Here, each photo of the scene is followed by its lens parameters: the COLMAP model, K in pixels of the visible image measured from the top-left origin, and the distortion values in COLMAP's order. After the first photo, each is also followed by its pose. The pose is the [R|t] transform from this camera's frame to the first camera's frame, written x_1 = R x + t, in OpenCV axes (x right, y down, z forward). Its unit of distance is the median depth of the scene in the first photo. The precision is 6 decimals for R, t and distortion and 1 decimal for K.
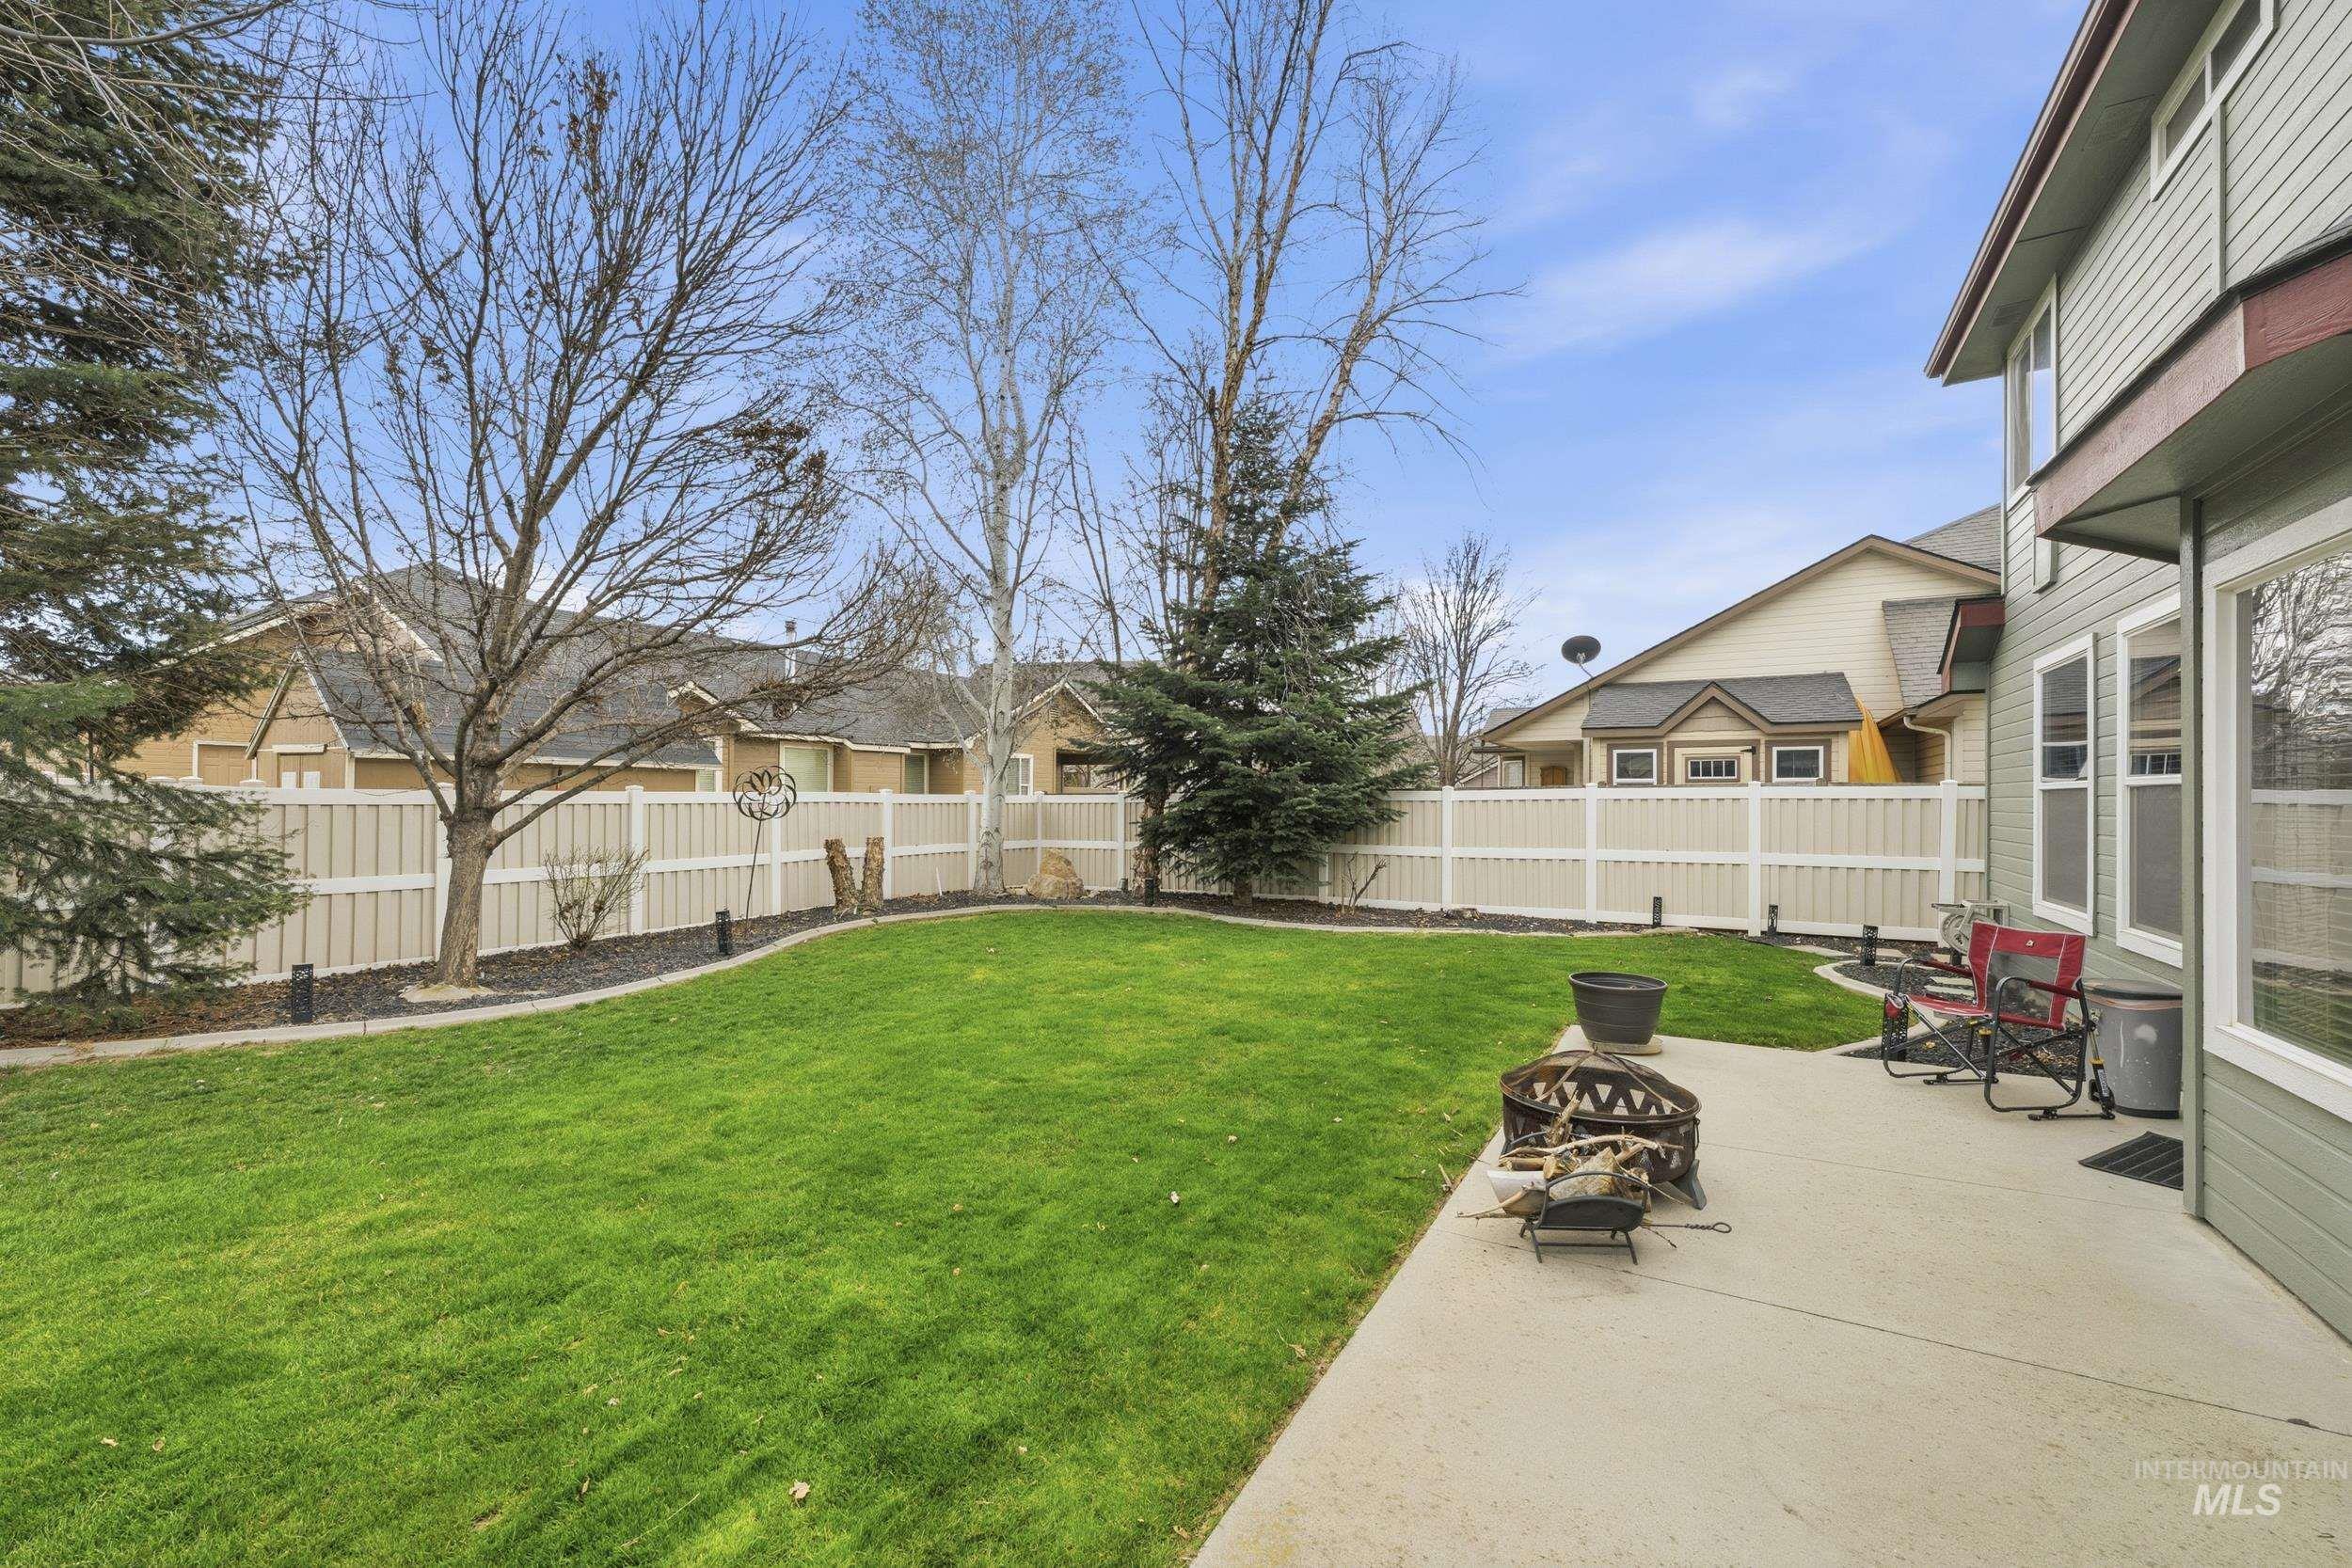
lens RADIAL K [[927.9, 0, 1174.2], [0, 927.9, 787.2], [0, 0, 1]] dist [-0.000215, -0.000215]
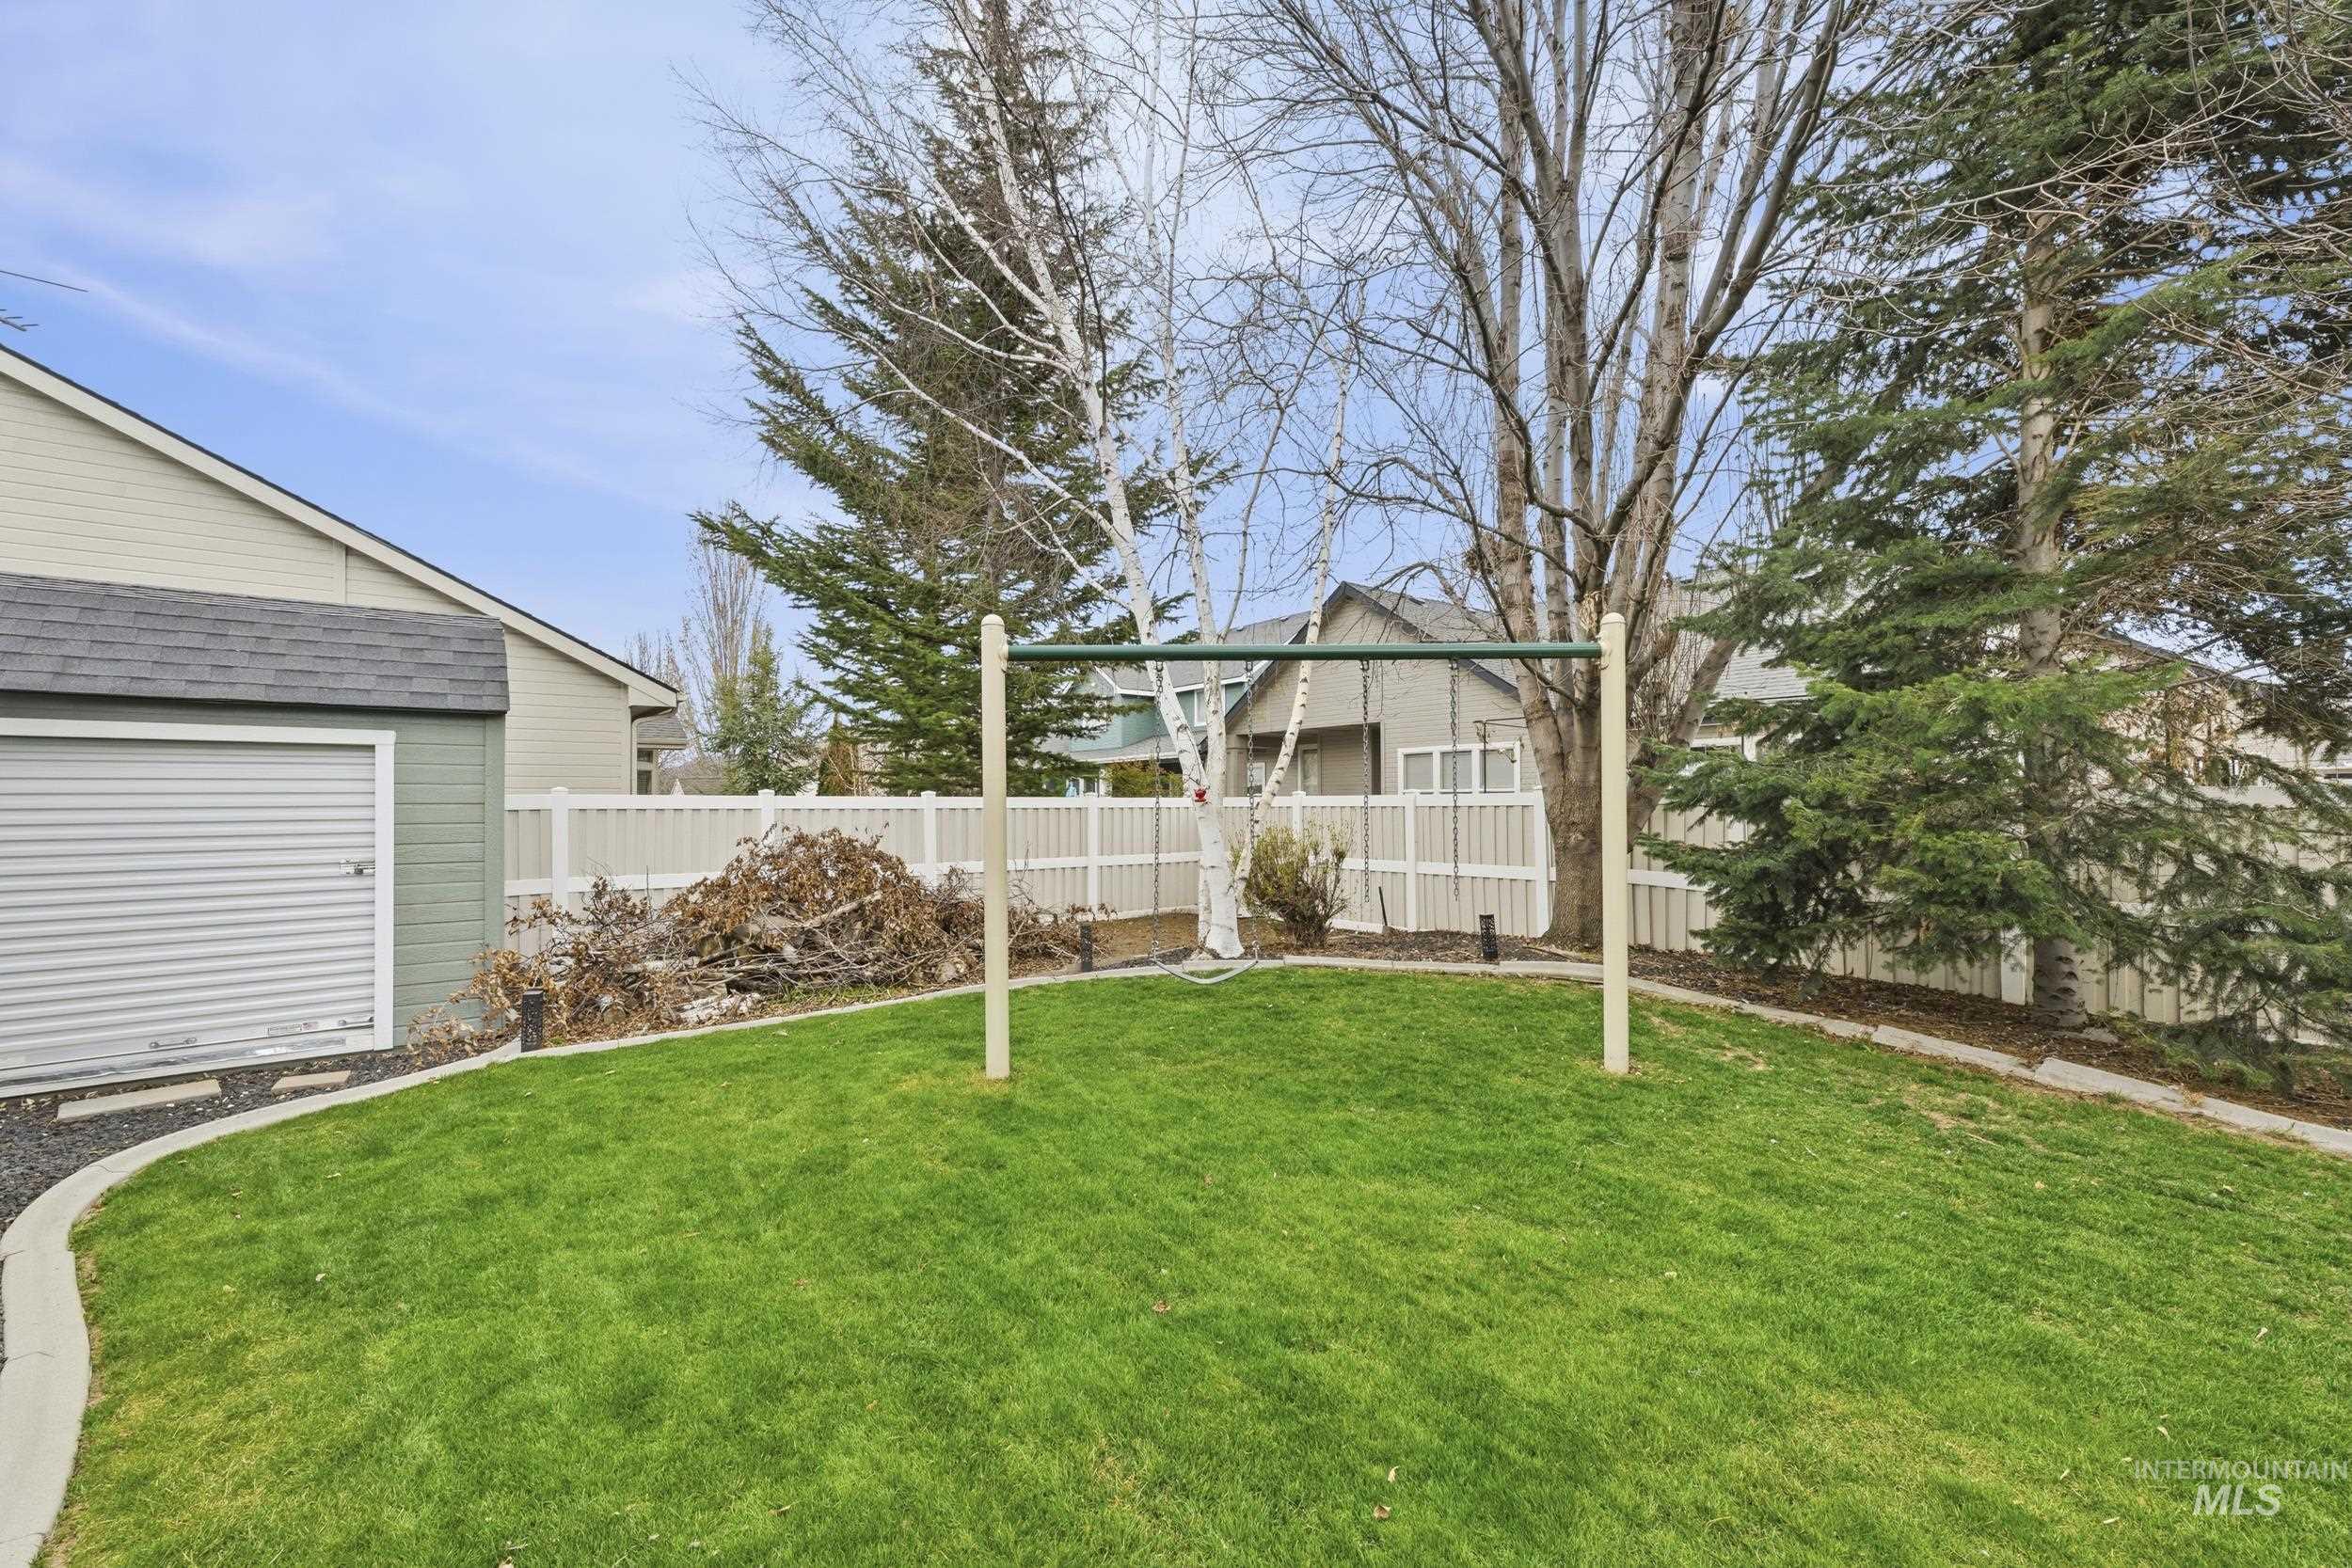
lens RADIAL K [[927.9, 0, 1174.2], [0, 927.9, 787.2], [0, 0, 1]] dist [-0.000215, -0.000215]
pose [[-0.351669, -0.017148, -0.935967, -0.103146], [0.012507, 0.999657, -0.023014, 0.011316], [0.936041, -0.019800, -0.351334, 0.735355]]
